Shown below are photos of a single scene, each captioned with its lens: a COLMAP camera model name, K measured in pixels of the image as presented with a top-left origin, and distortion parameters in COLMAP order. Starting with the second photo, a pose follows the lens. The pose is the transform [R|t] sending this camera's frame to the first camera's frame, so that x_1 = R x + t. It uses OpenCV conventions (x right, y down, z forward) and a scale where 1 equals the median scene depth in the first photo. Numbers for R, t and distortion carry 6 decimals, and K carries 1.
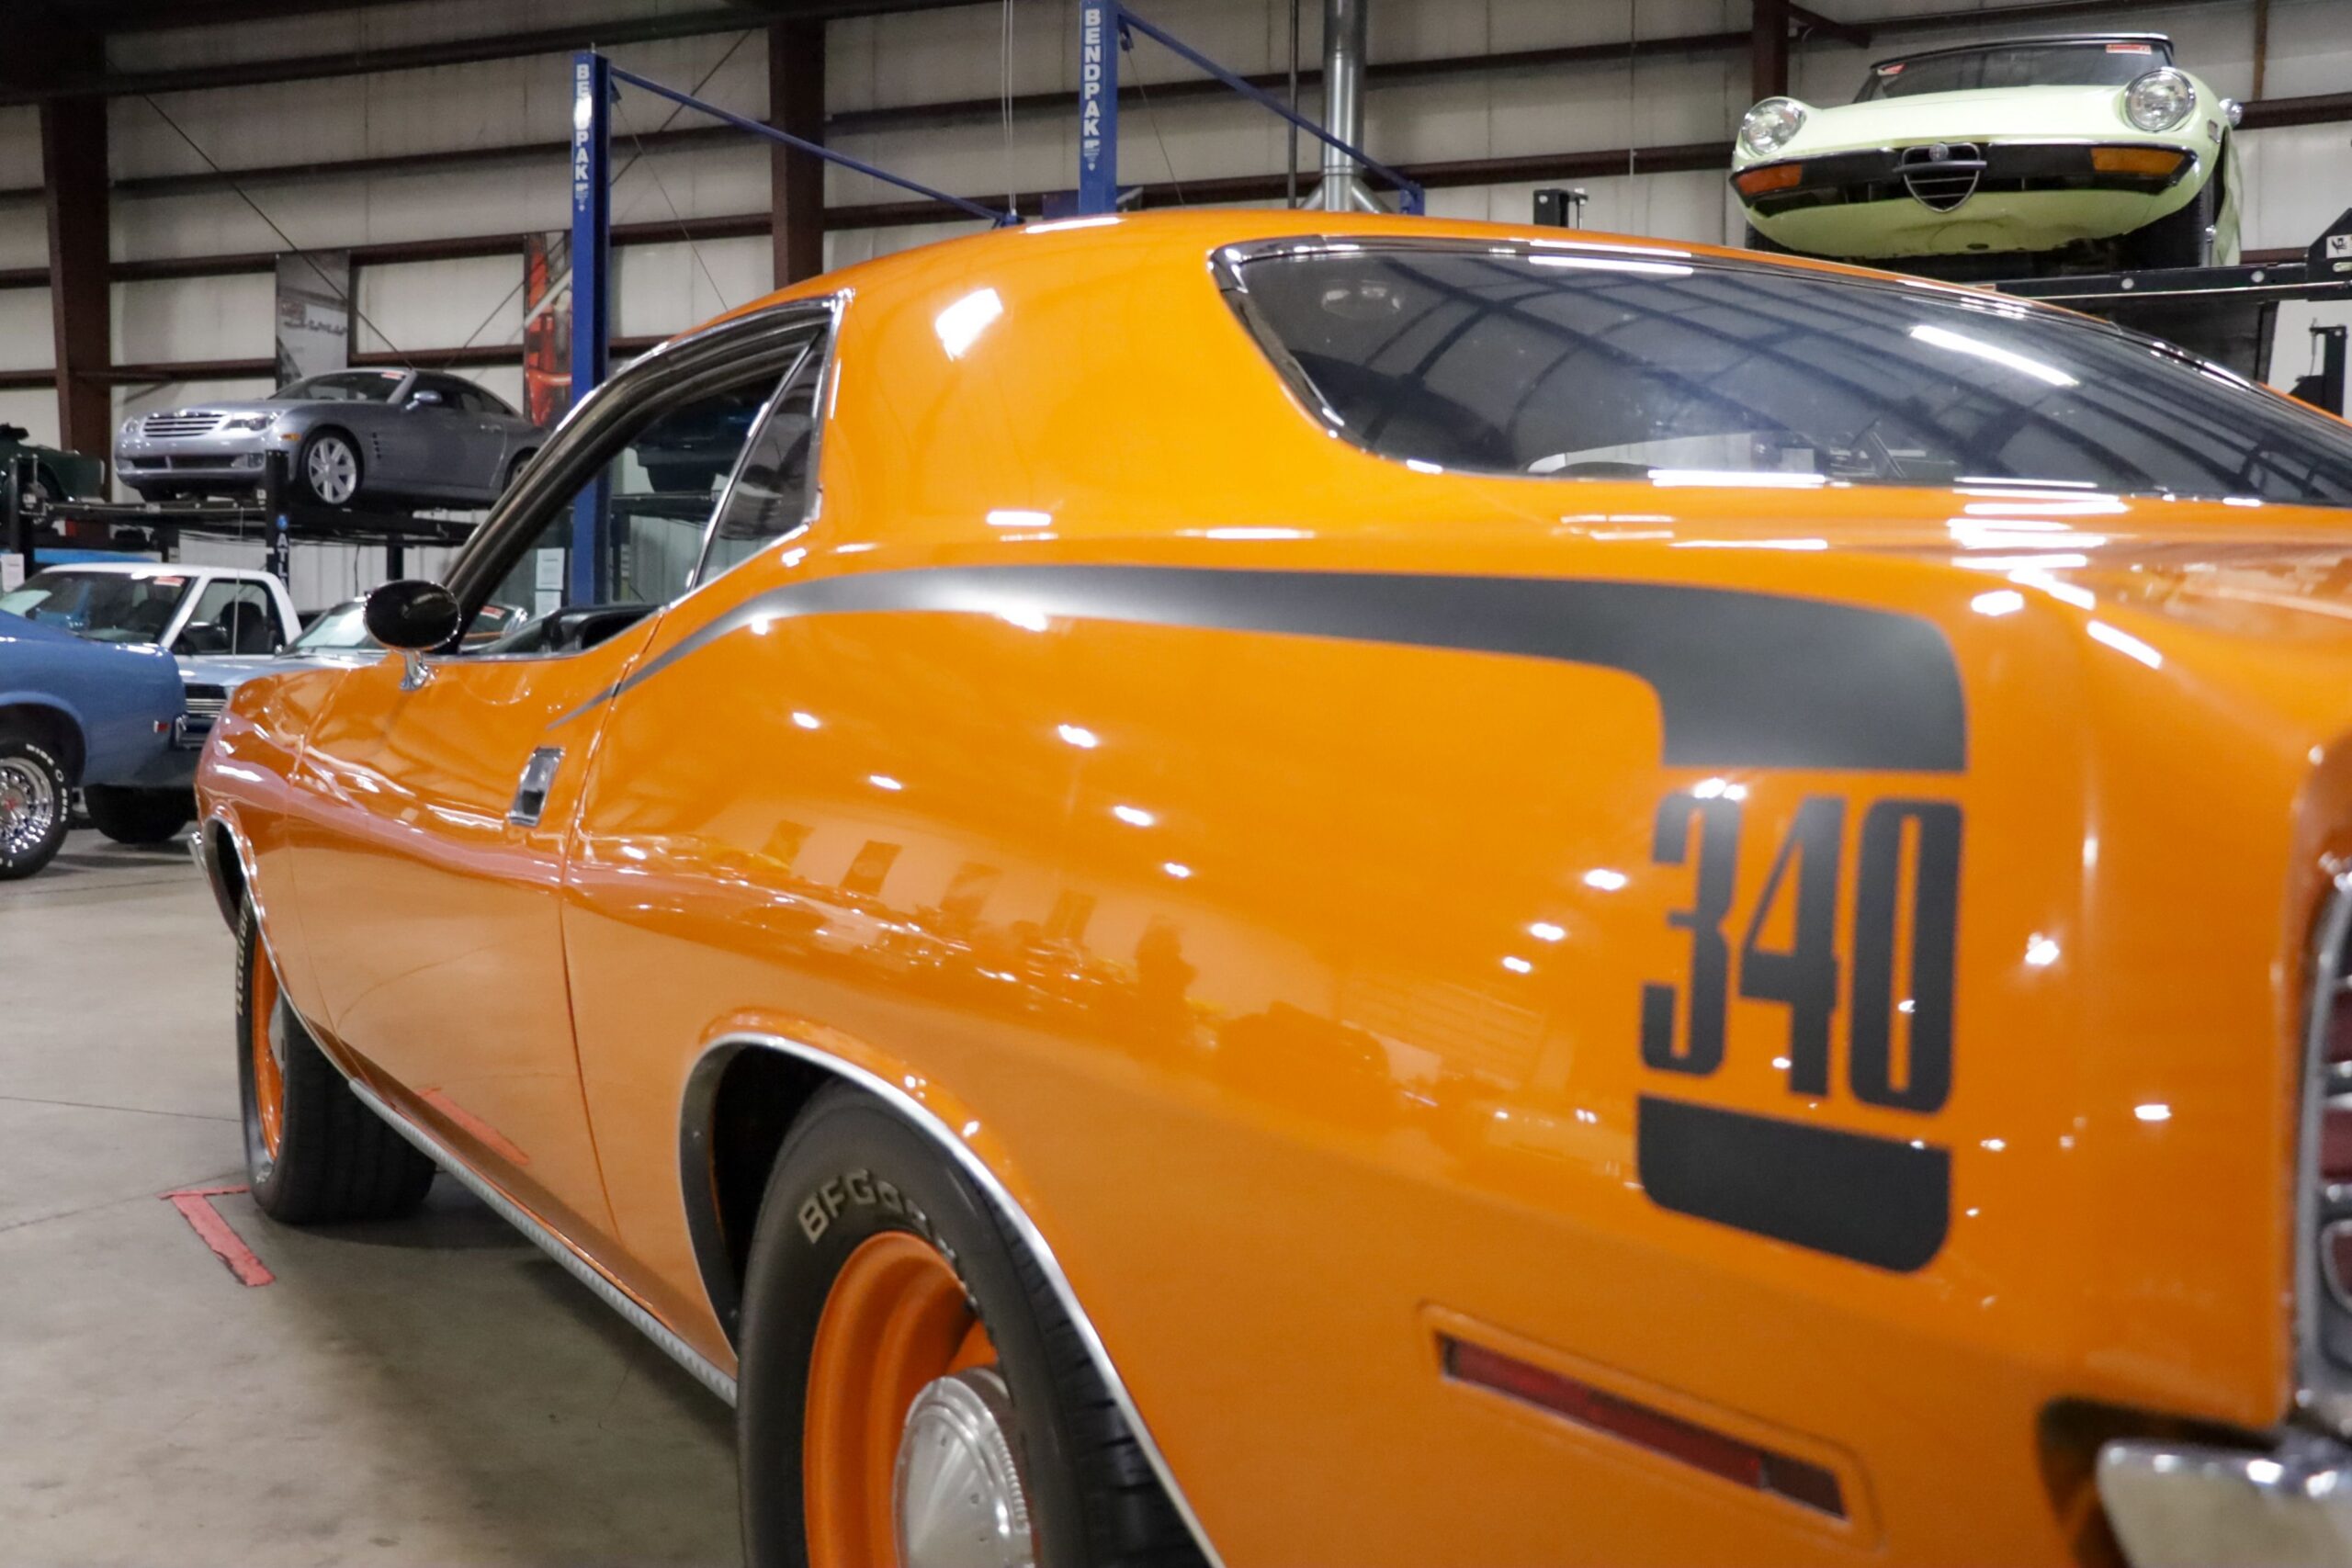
lens RADIAL K [[2502.4, 0, 1192.9], [0, 2502.4, 795.7], [0, 0, 1]] dist [-0.115948, 0.302977]
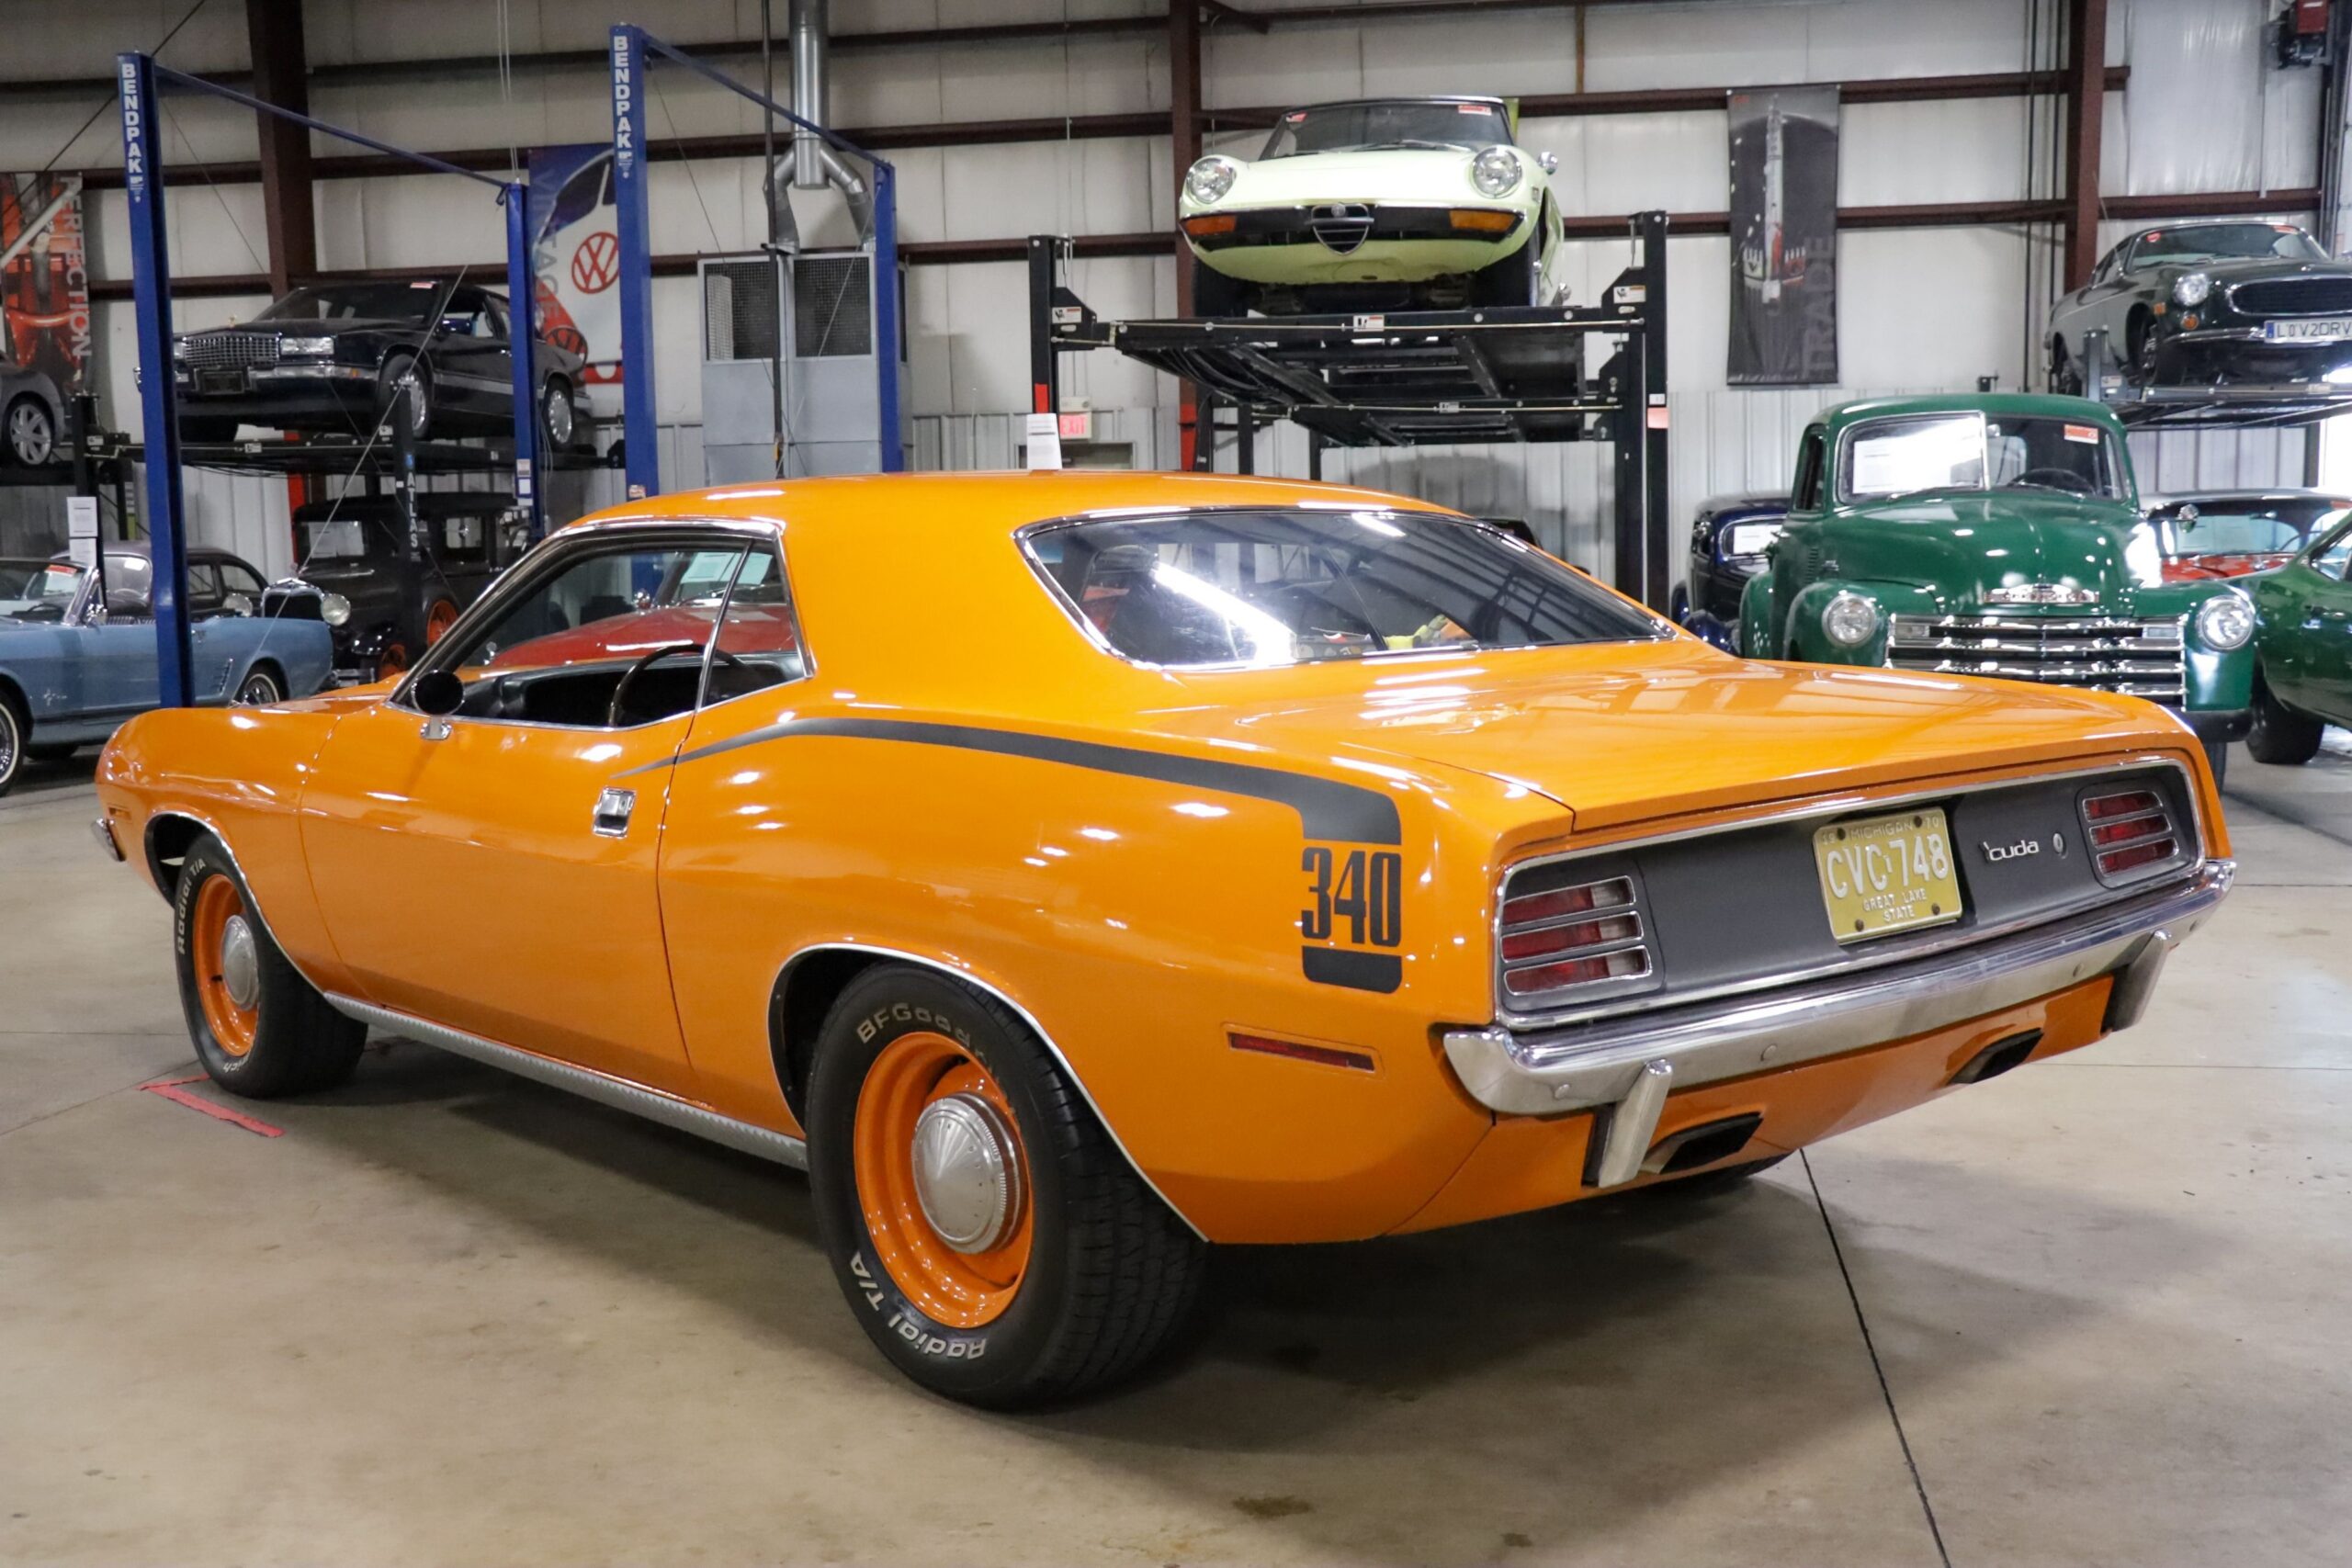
lens RADIAL K [[2396.0, 0, 1183.5], [0, 2396.0, 827.6], [0, 0, 1]] dist [-0.093119, 0.190996]
pose [[0.973685, -0.055375, 0.221069, -0.071074], [0.040422, 0.996614, 0.071607, -0.028436], [-0.224285, -0.060786, 0.972626, -0.214388]]
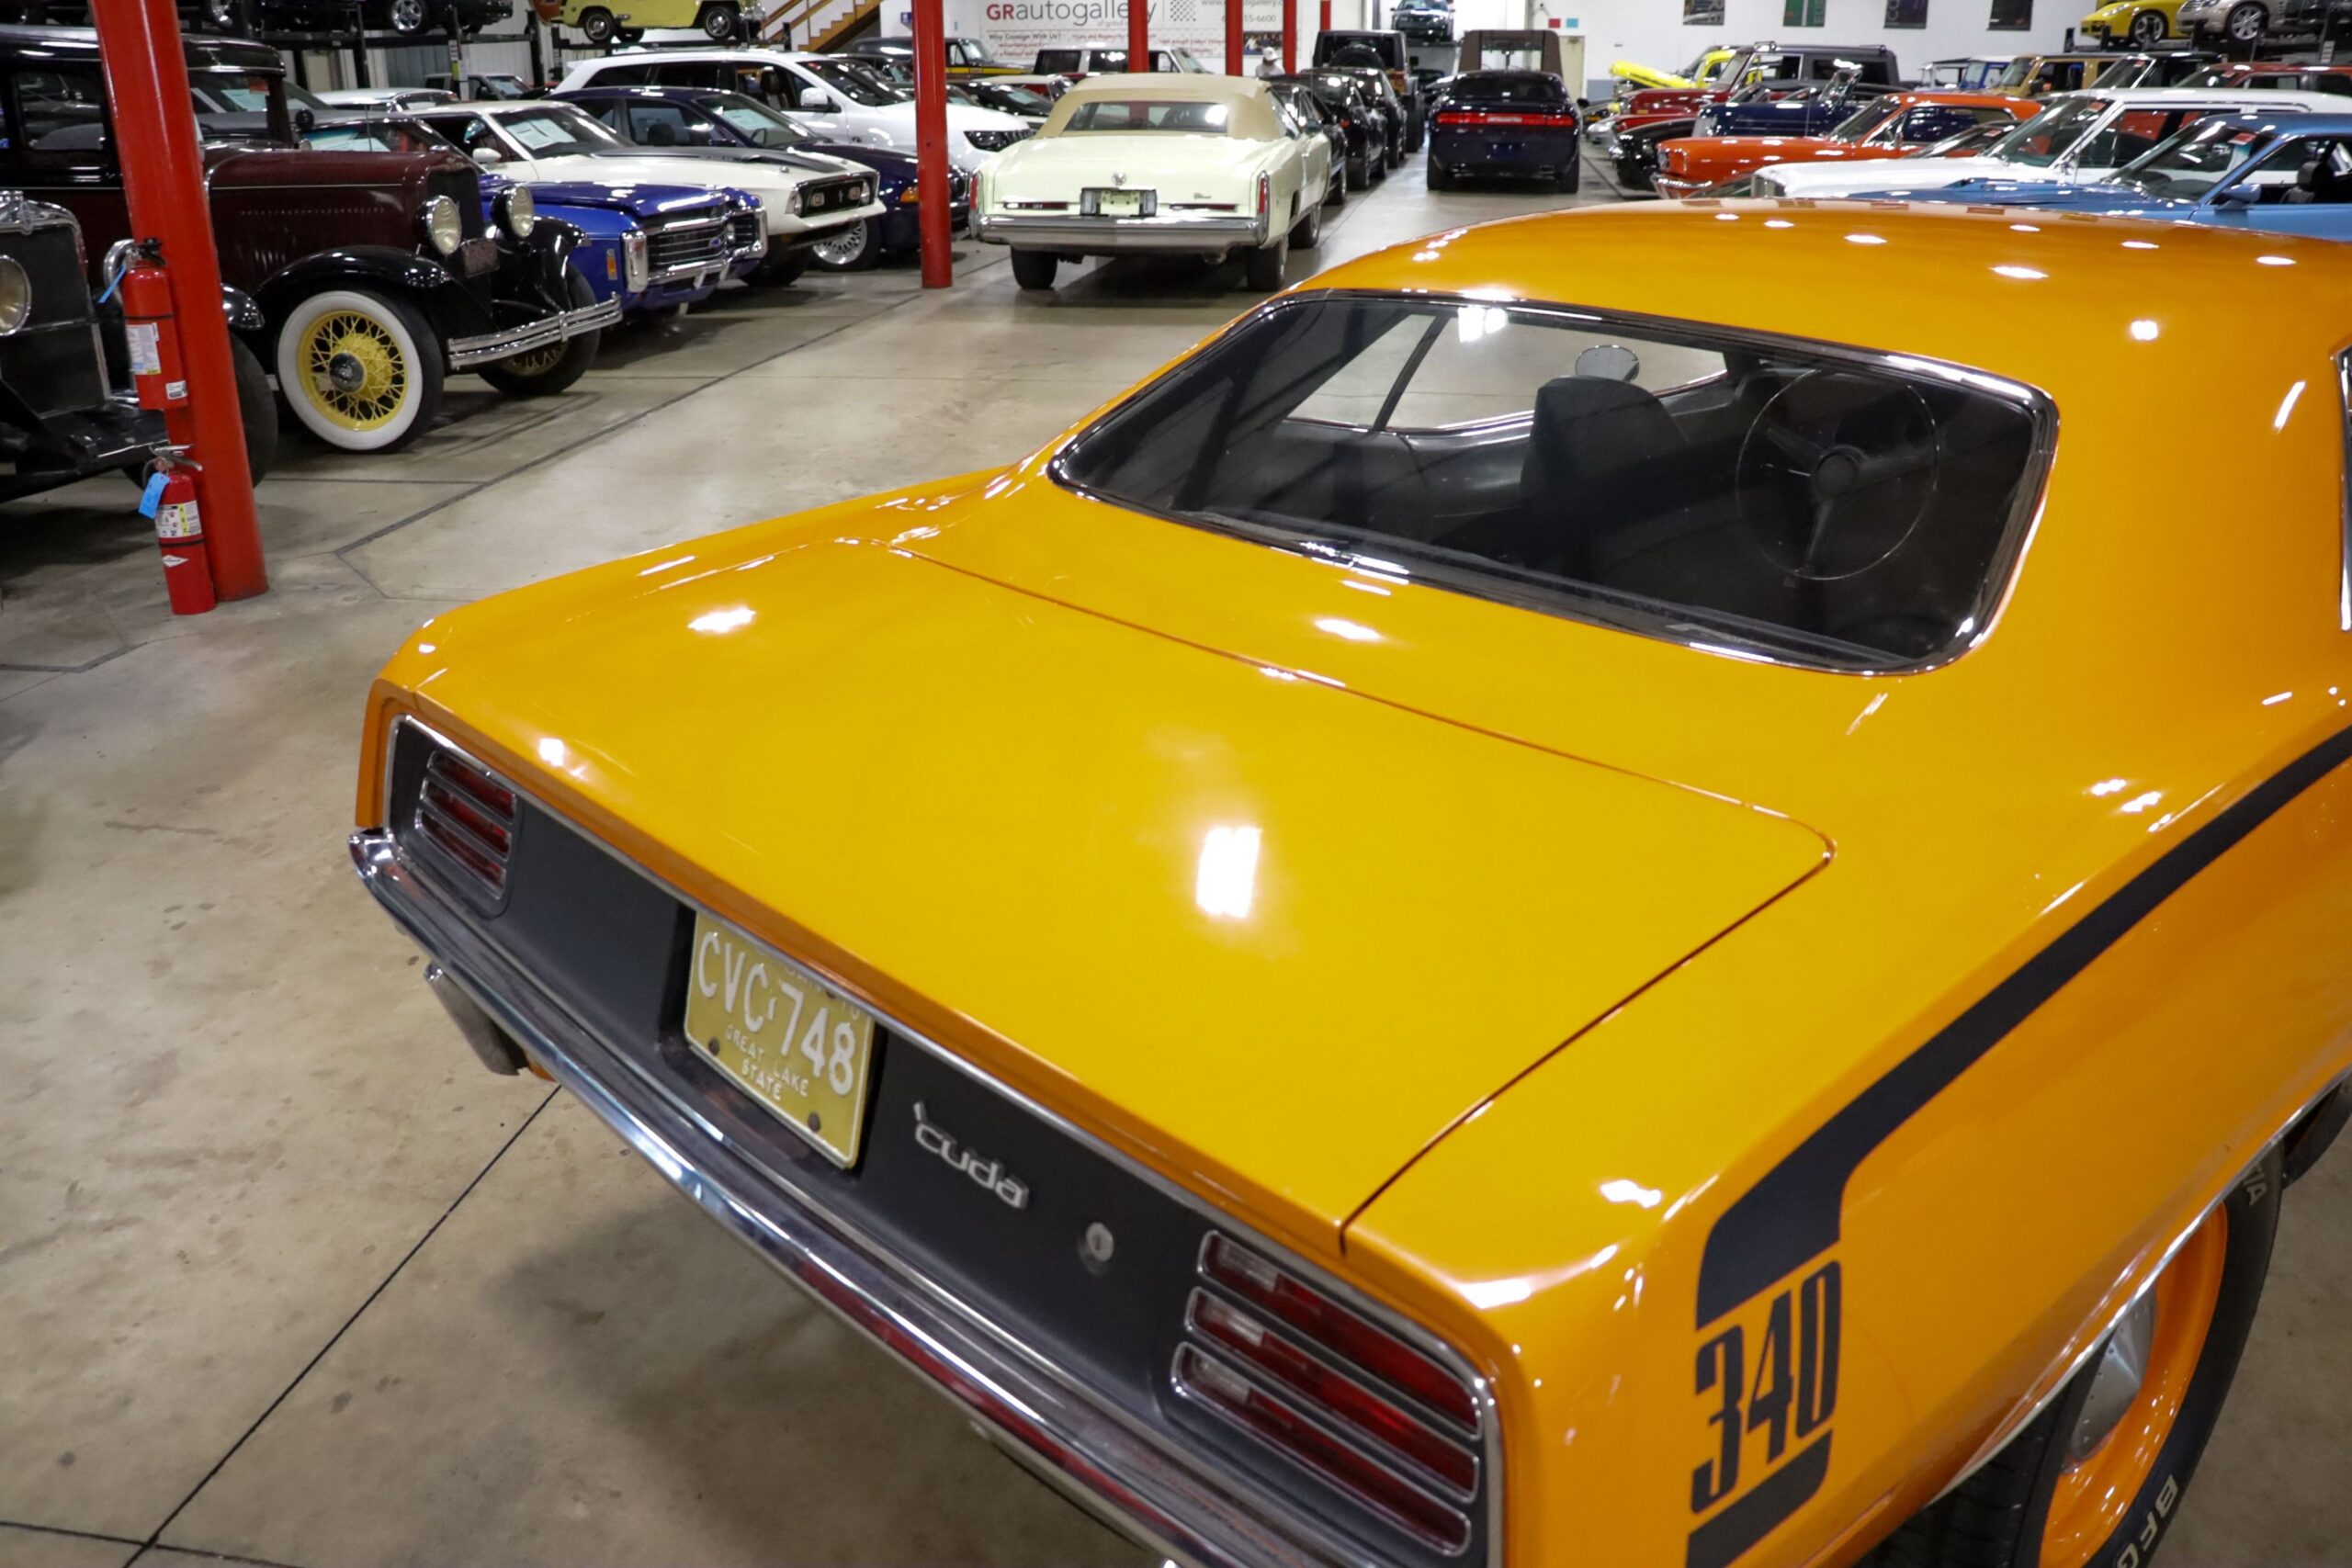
lens RADIAL K [[1914.9, 0, 1171.7], [0, 1914.9, 793.1], [0, 0, 1]] dist [-0.188434, 0.158449]
pose [[0.238762, 0.343401, -0.908333, 0.319621], [-0.037445, 0.937946, 0.344754, -0.083879], [0.970356, -0.048302, 0.236804, 0.137711]]
